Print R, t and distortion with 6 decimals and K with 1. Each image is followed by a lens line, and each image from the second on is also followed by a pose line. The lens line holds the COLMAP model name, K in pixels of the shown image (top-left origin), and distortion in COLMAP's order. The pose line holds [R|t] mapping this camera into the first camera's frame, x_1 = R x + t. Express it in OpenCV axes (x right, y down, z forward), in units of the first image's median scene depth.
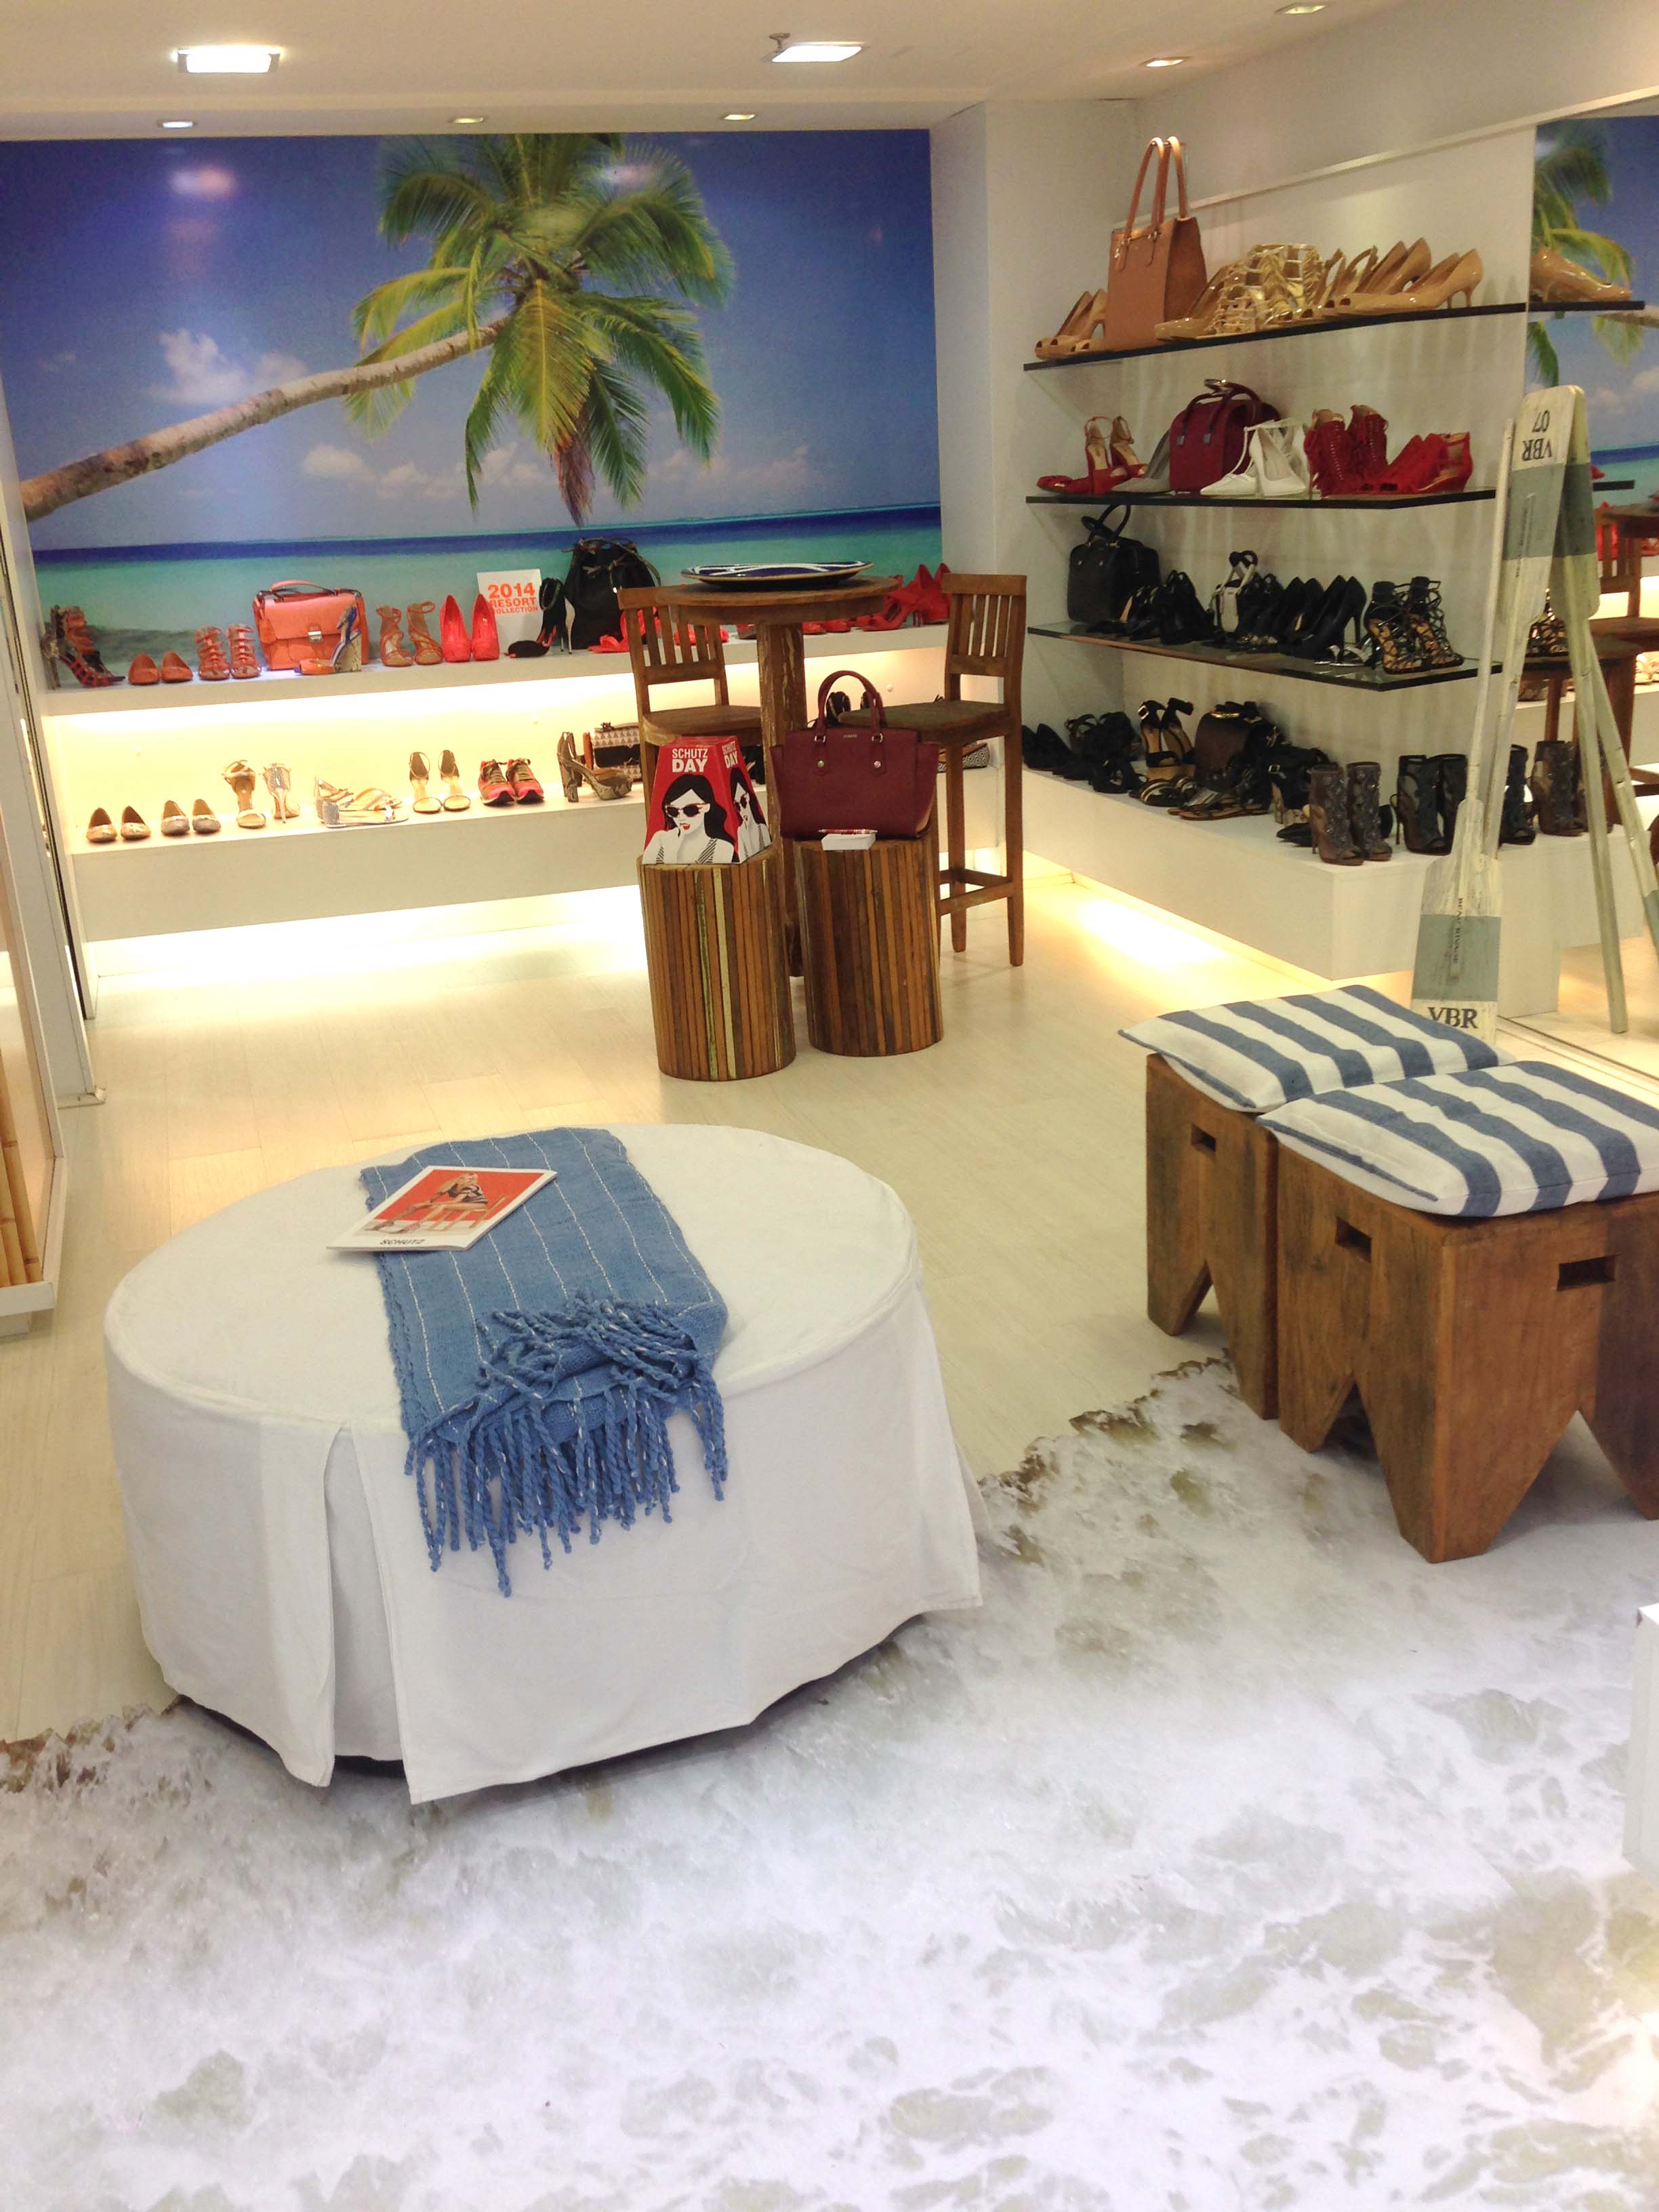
lens RADIAL K [[2107.7, 0, 823.9], [0, 2107.7, 1128.1], [0, 0, 1]] dist [0.077925, 0.000000]
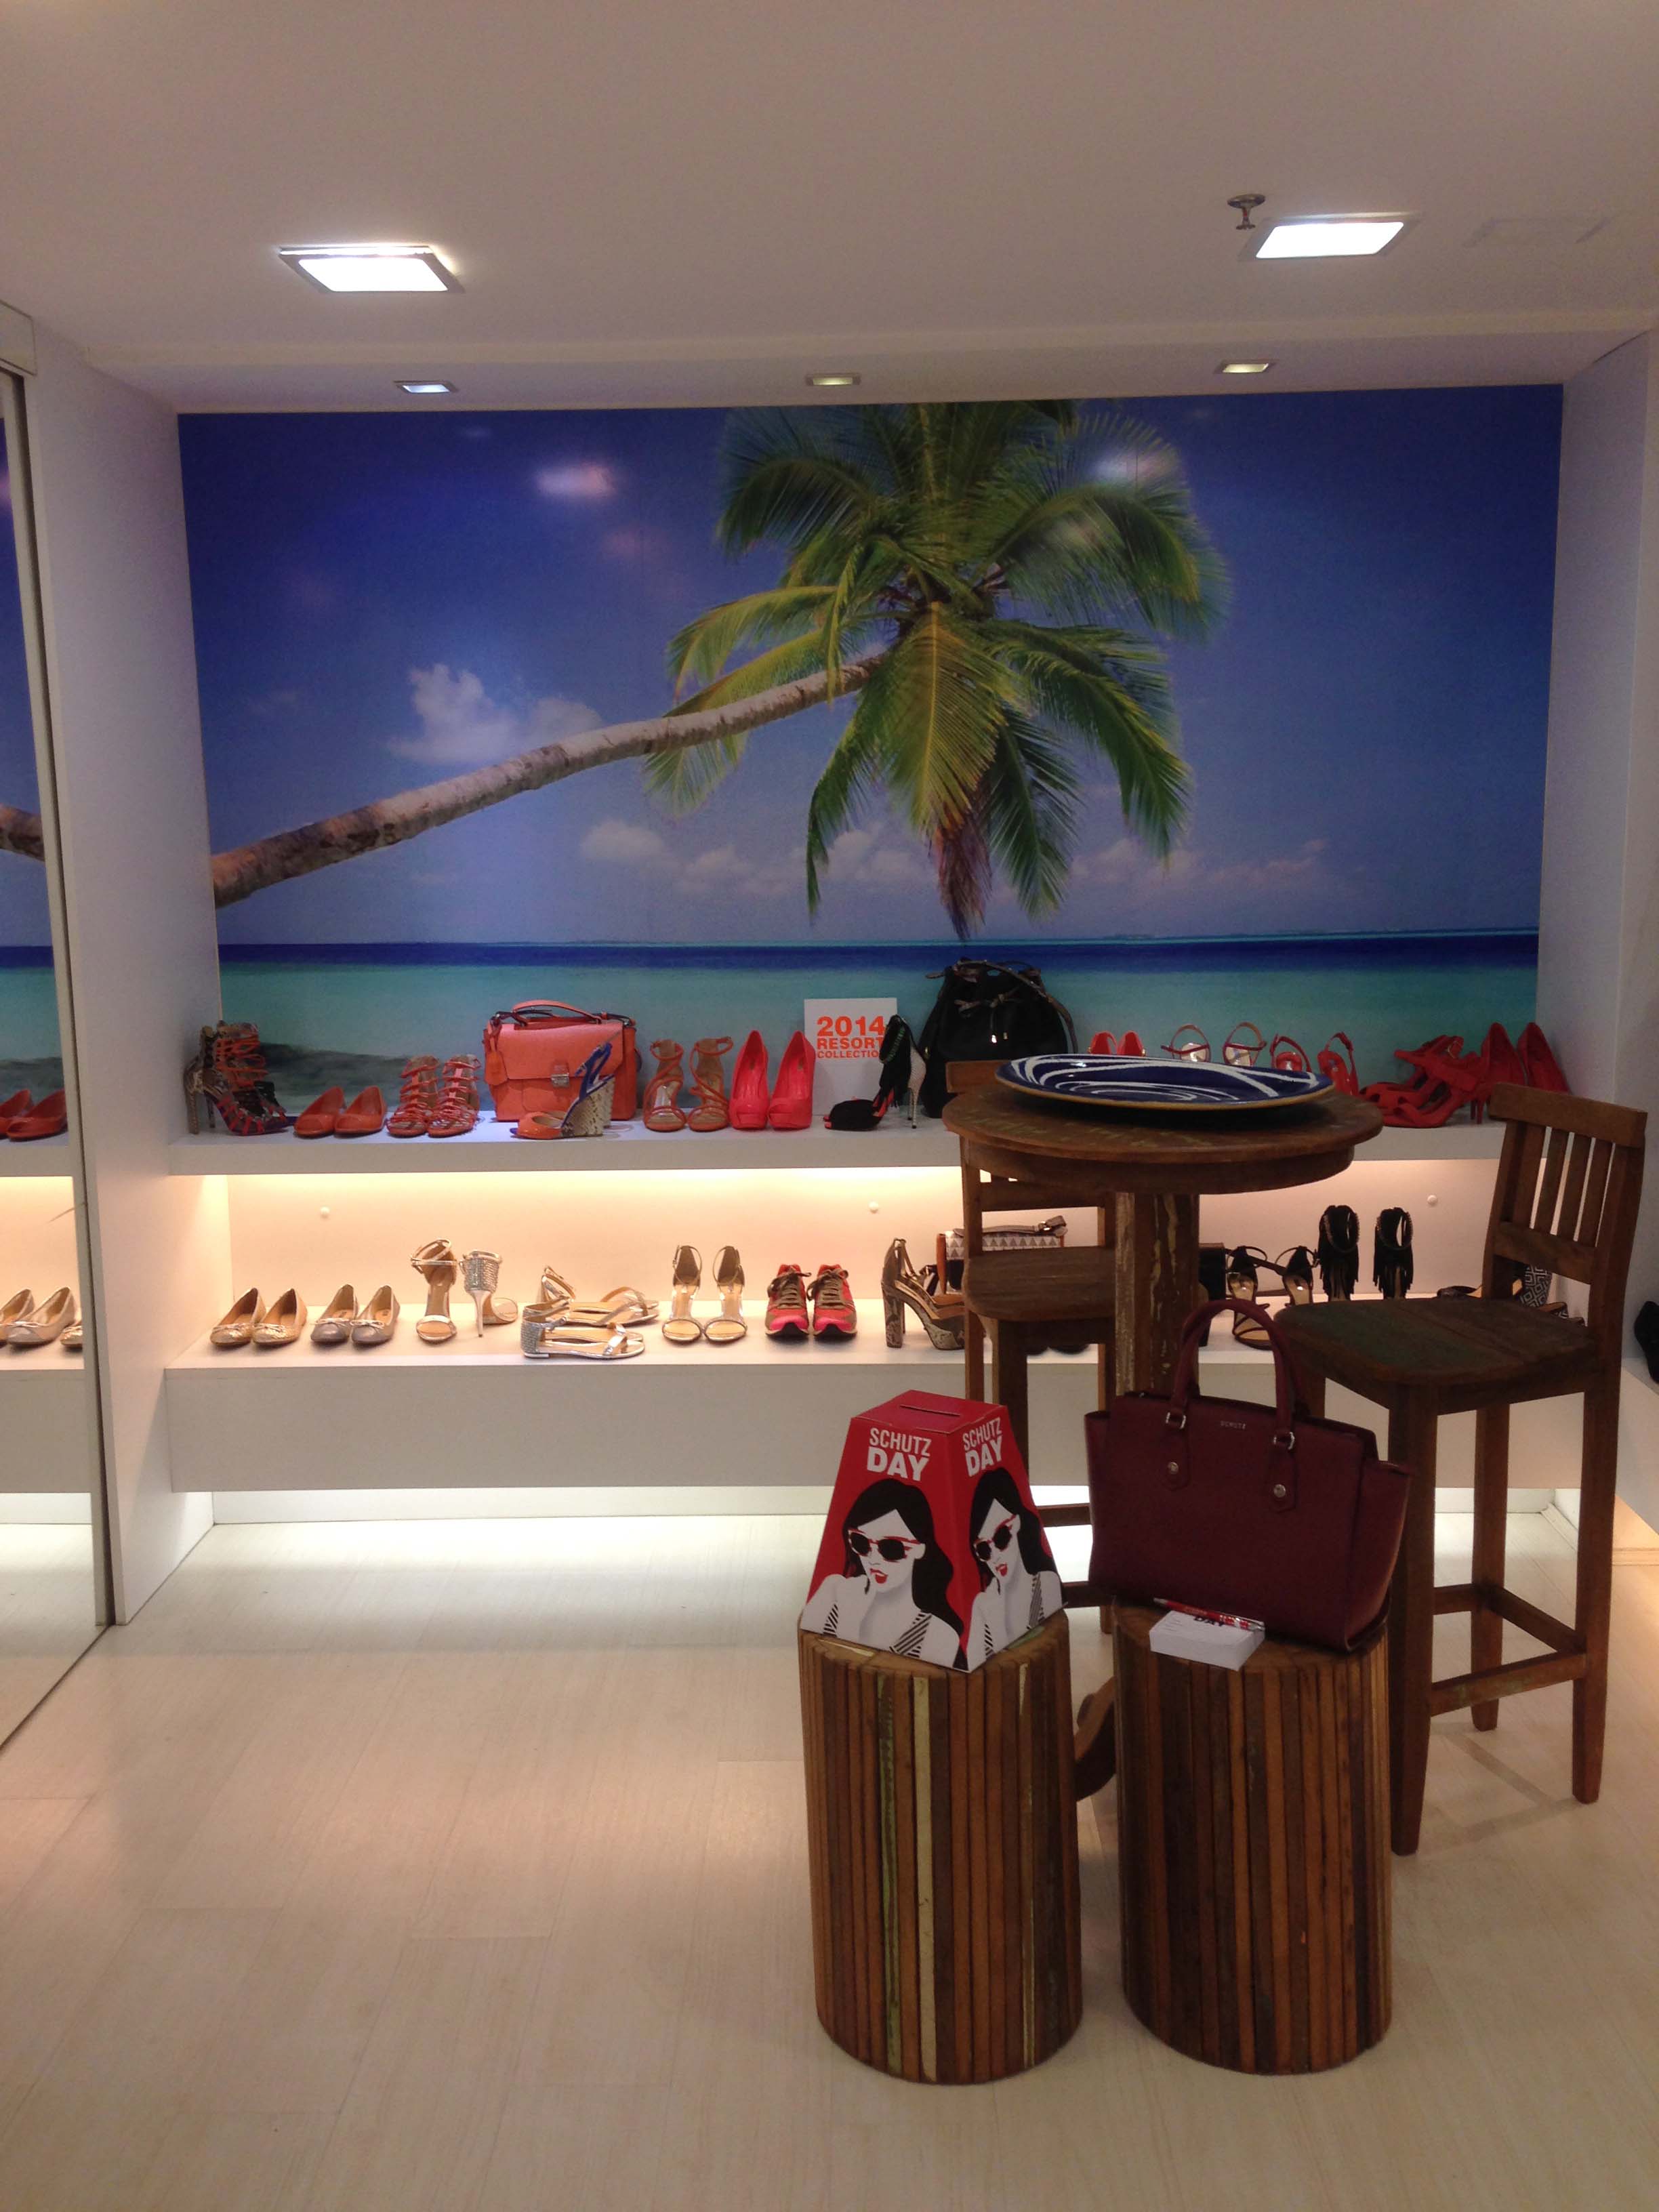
lens RADIAL K [[2107.7, 0, 786.7], [0, 2107.7, 1111.8], [0, 0, 1]] dist [0.077925, 0.000000]
pose [[0.945631, 0.085584, -0.313778, 0.051727], [-0.130385, 0.983595, -0.124661, -0.144347], [0.297961, 0.158795, 0.941277, 0.370103]]
